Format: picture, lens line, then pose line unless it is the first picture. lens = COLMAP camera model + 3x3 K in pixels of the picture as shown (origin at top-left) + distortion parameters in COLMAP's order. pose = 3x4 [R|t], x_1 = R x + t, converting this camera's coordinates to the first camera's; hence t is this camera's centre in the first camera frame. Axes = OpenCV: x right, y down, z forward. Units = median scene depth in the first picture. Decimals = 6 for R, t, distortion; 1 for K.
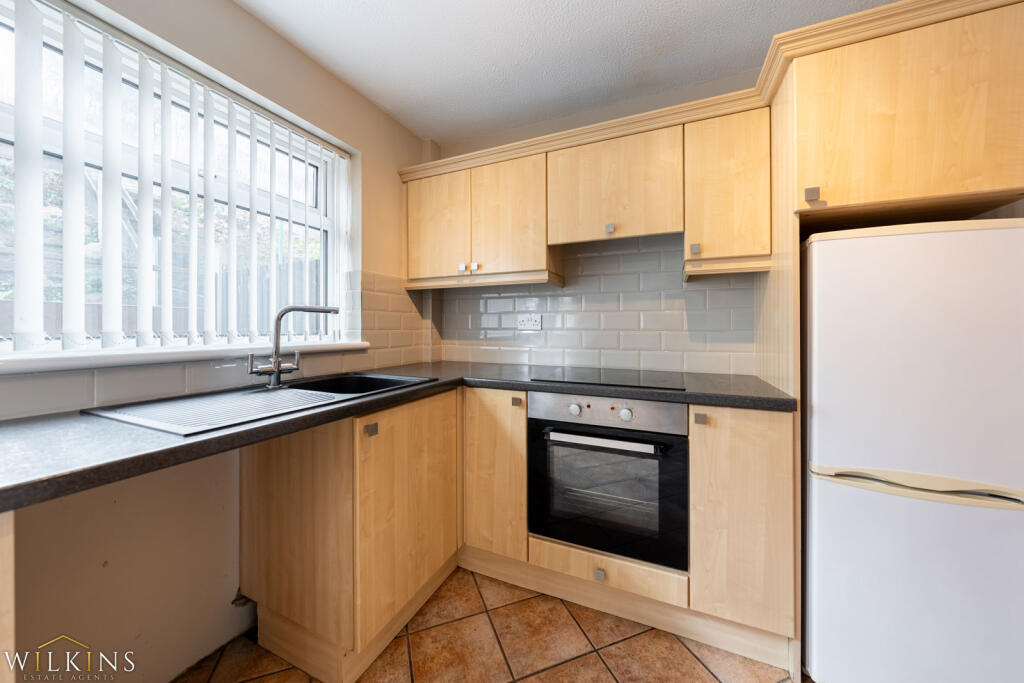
lens RADIAL K [[355.9, 0, 511.2], [0, 355.9, 331.6], [0, 0, 1]] dist [-0.001410, -0.000103]
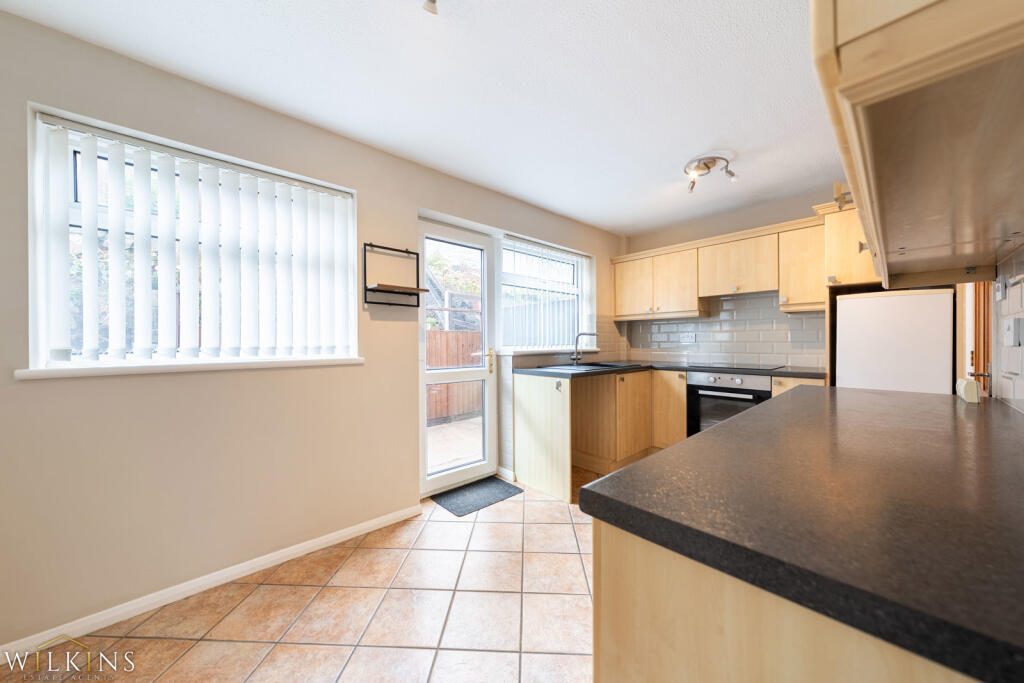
lens RADIAL K [[355.9, 0, 506.5], [0, 355.9, 345.8], [0, 0, 1]] dist [-0.001410, -0.000103]
pose [[0.913550, -0.001713, -0.406724, -0.062099], [0.002005, 0.999998, 0.000292, 0.012218], [0.406722, -0.001083, 0.913551, -1.155537]]
